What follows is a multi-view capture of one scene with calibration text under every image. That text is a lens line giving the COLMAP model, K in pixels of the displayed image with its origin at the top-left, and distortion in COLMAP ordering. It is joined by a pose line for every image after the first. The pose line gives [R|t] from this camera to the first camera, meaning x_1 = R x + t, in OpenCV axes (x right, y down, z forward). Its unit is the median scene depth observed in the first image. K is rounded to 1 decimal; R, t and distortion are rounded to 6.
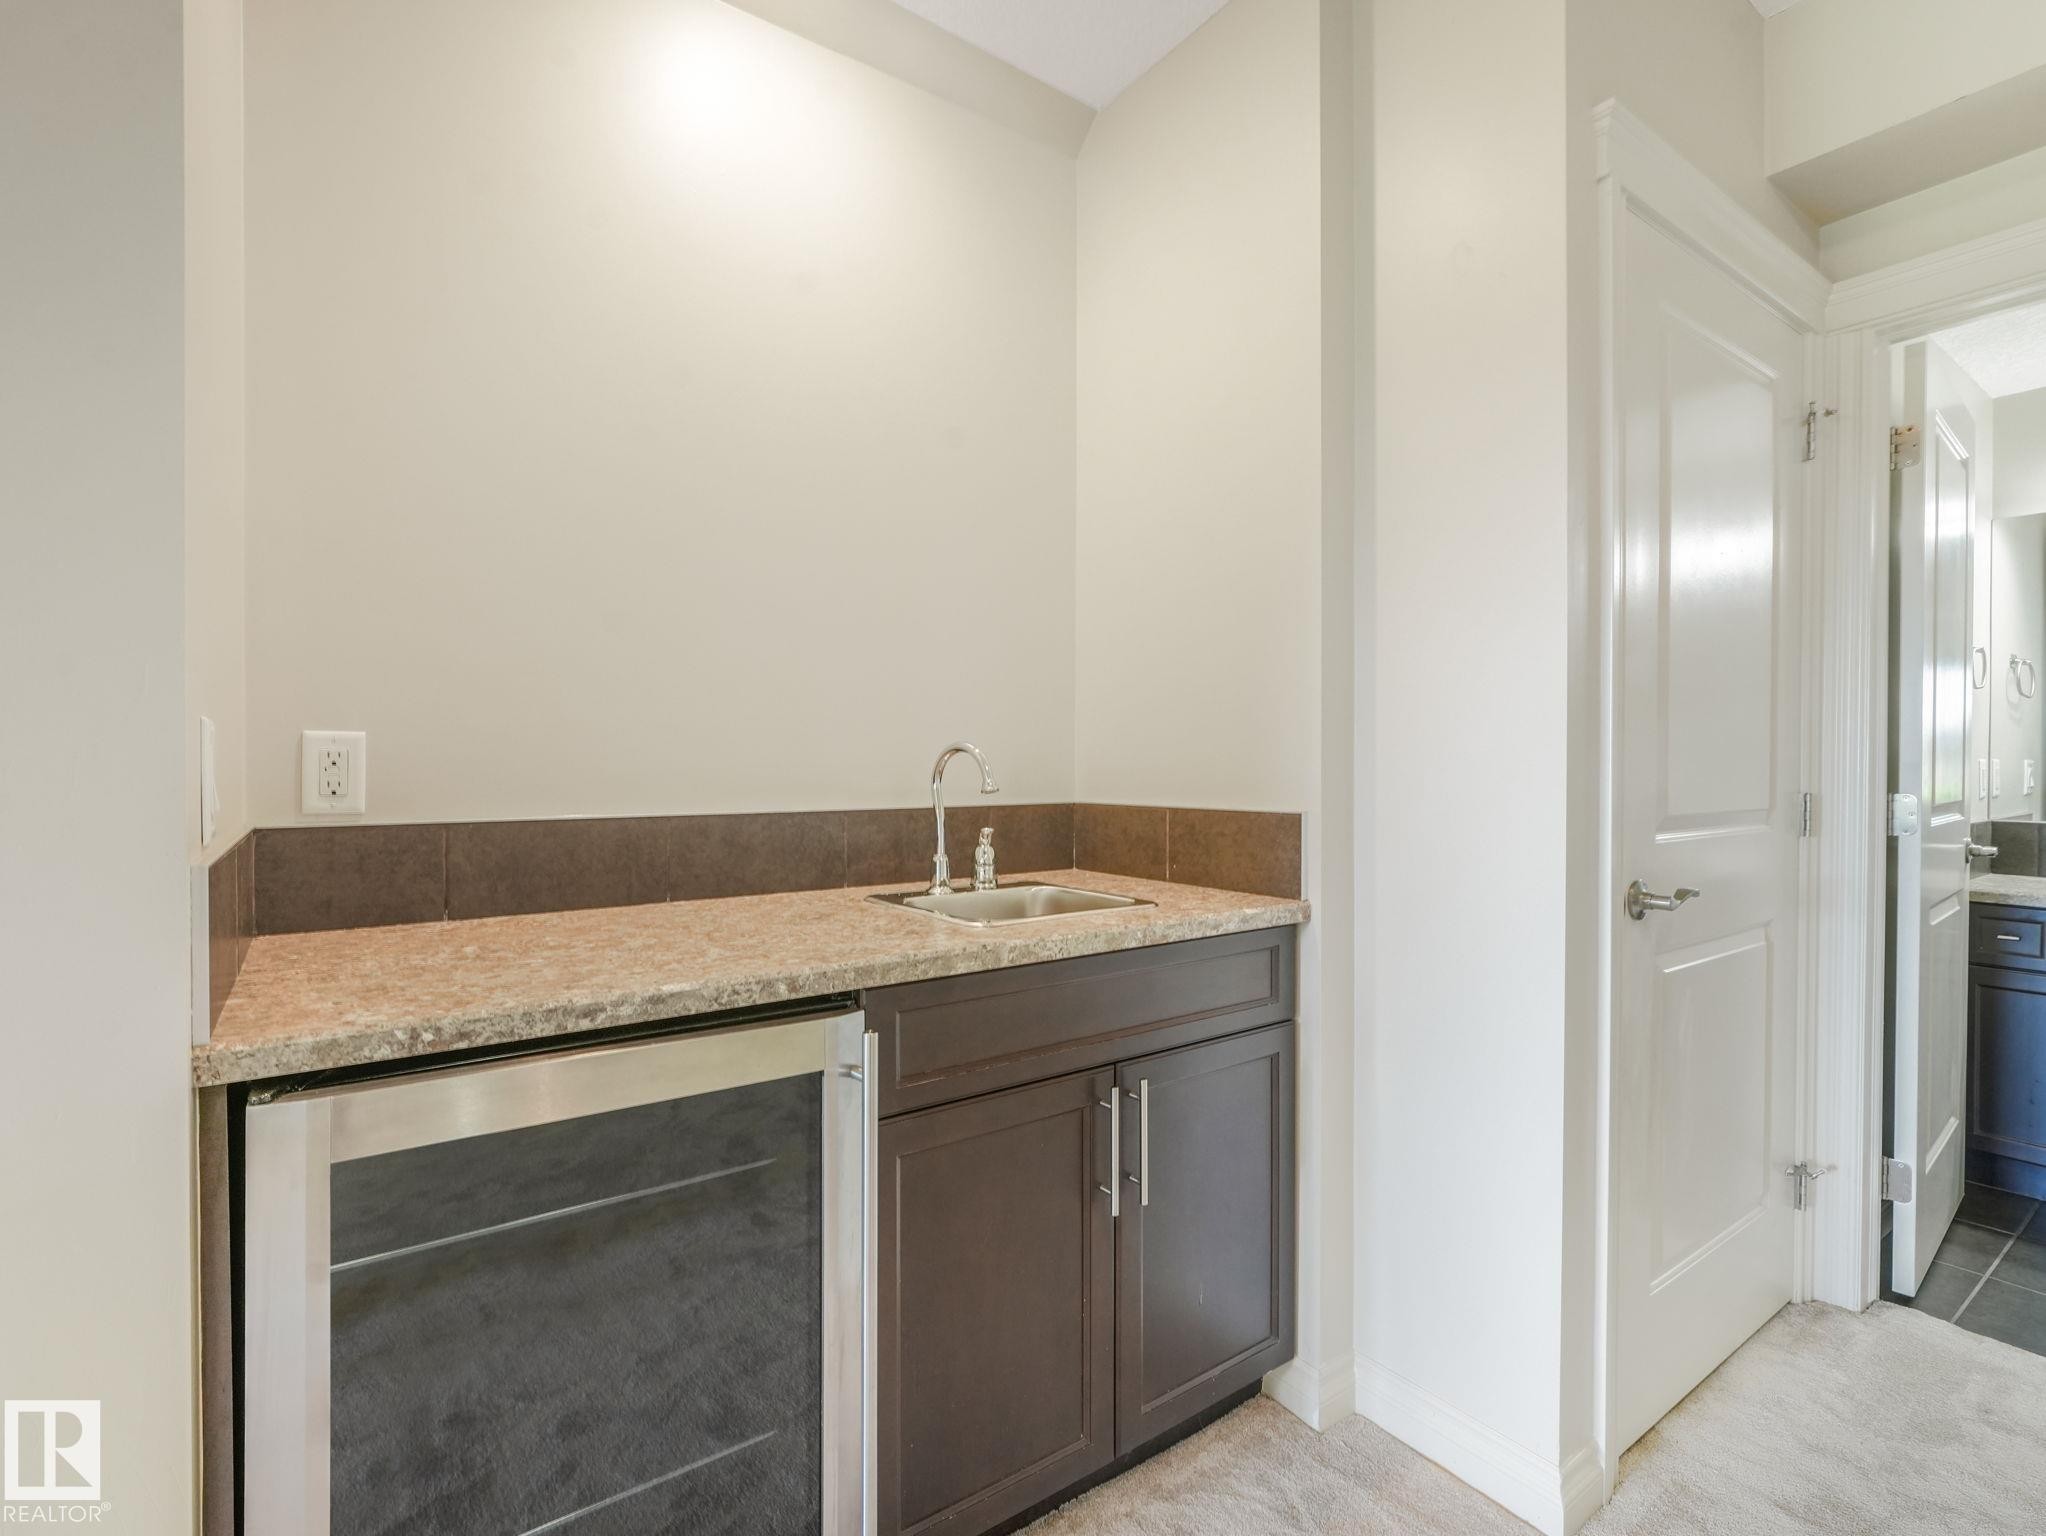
lens RADIAL K [[986.0, 0, 1015.7], [0, 986.0, 758.7], [0, 0, 1]] dist [-0.002166, -0.000160]
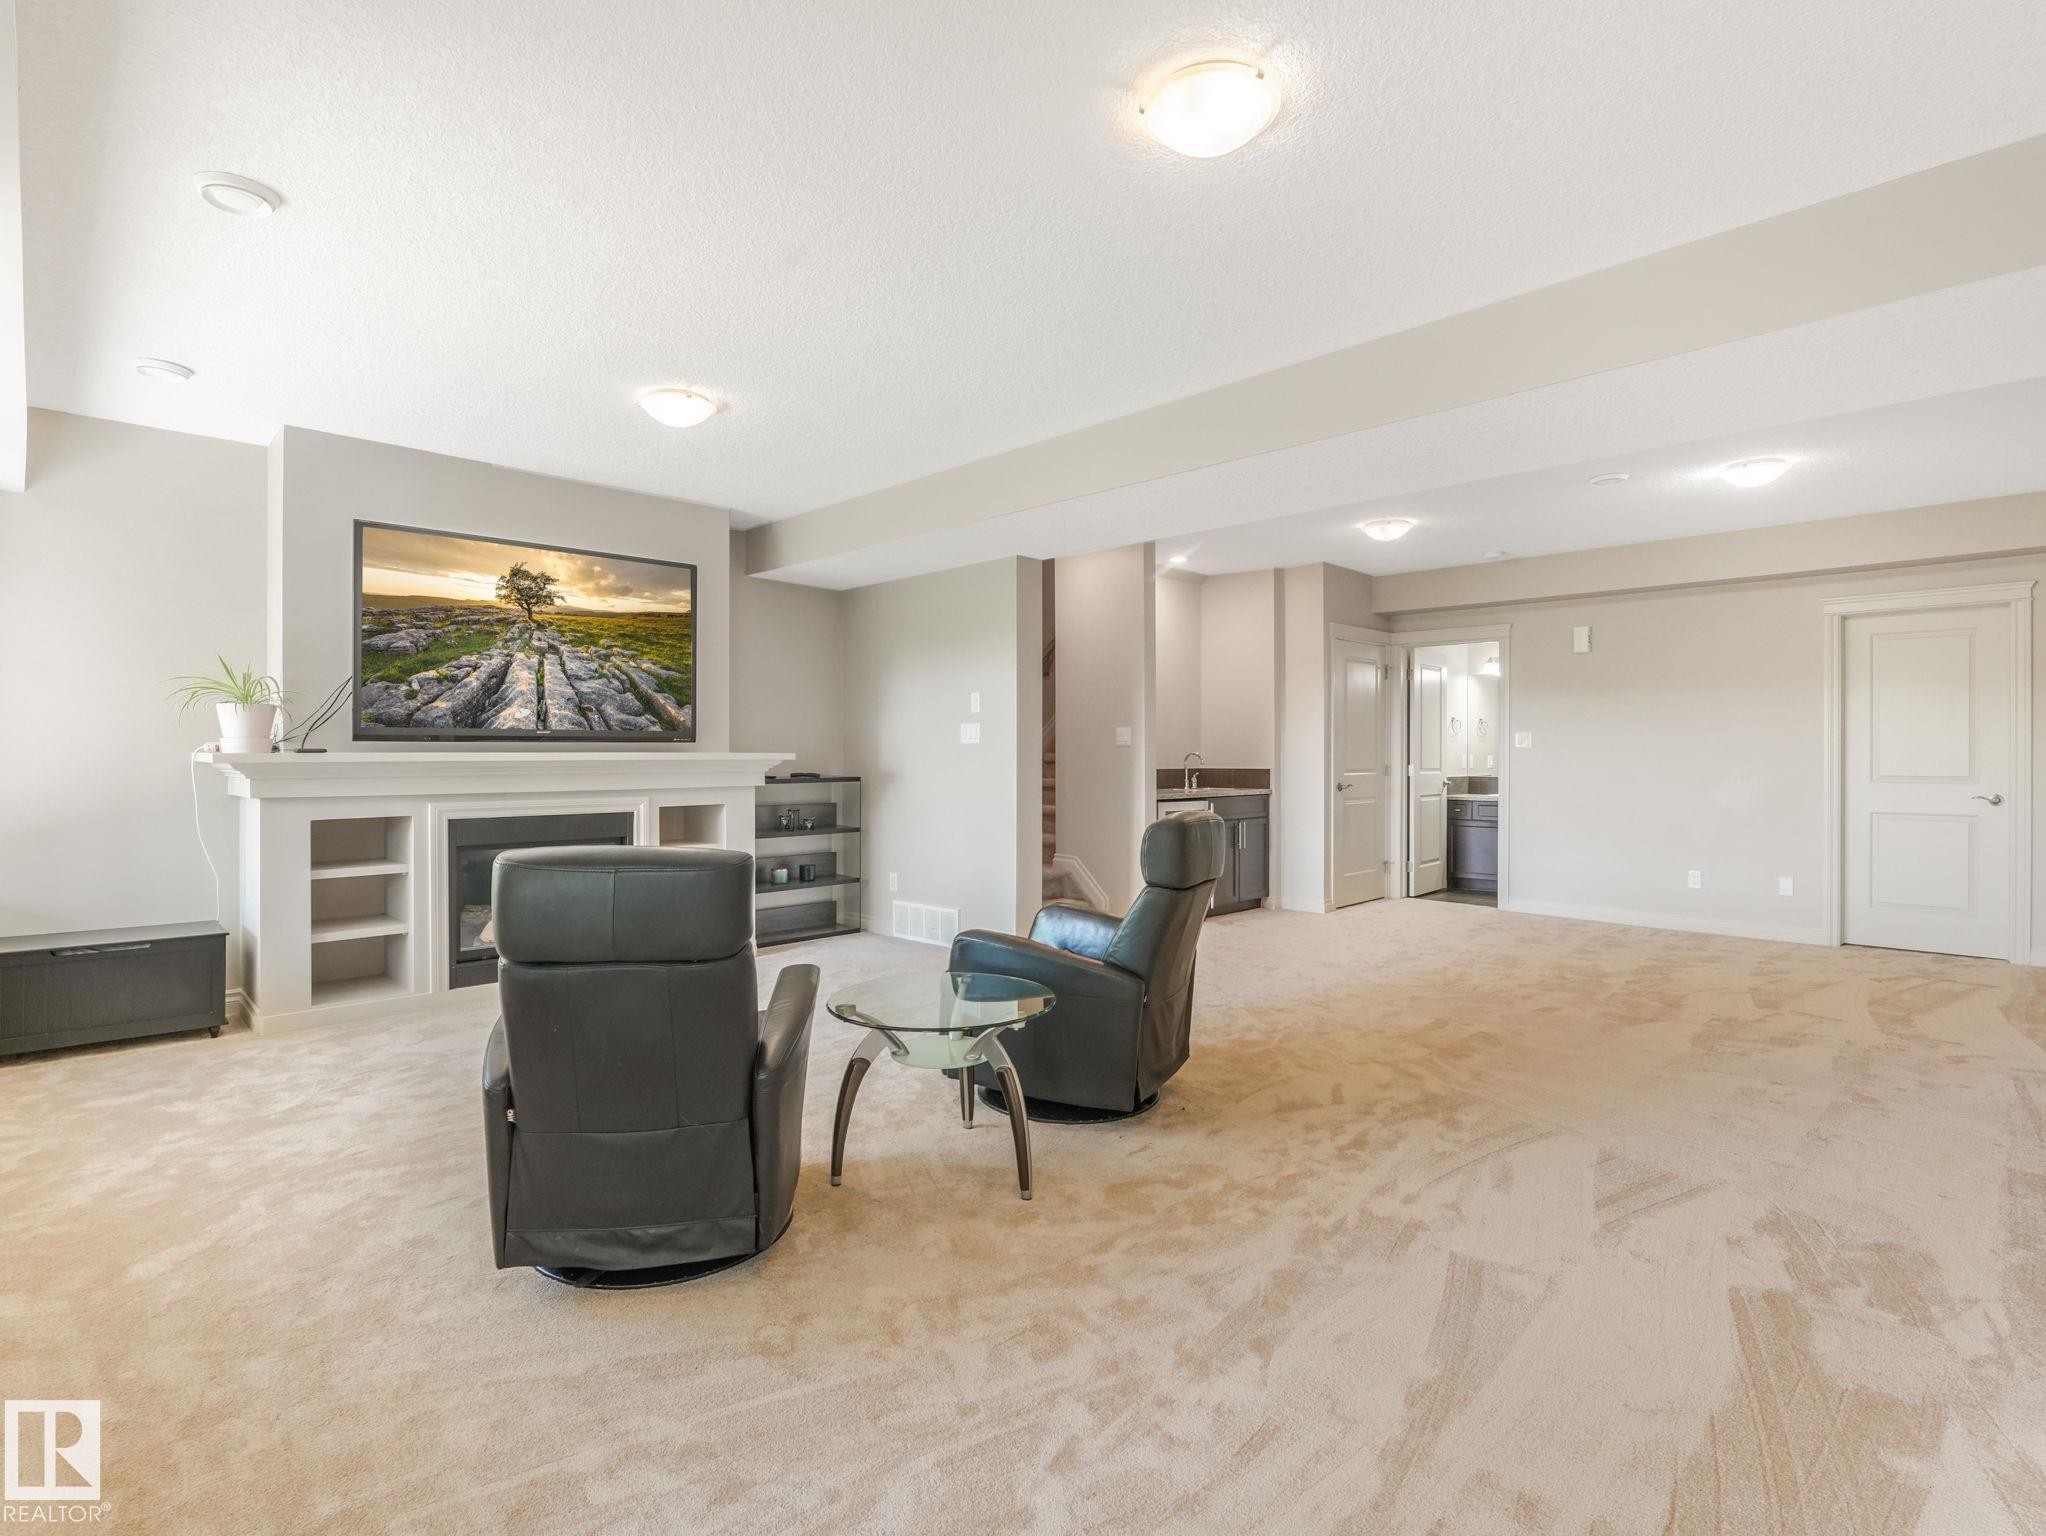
lens RADIAL K [[986.0, 0, 1015.7], [0, 986.0, 758.7], [0, 0, 1]] dist [-0.002166, -0.000160]
pose [[0.984946, -0.012550, 0.172407, -1.543419], [0.013638, 0.999894, -0.005130, 0.015784], [-0.172324, 0.007404, 0.985012, -3.063607]]
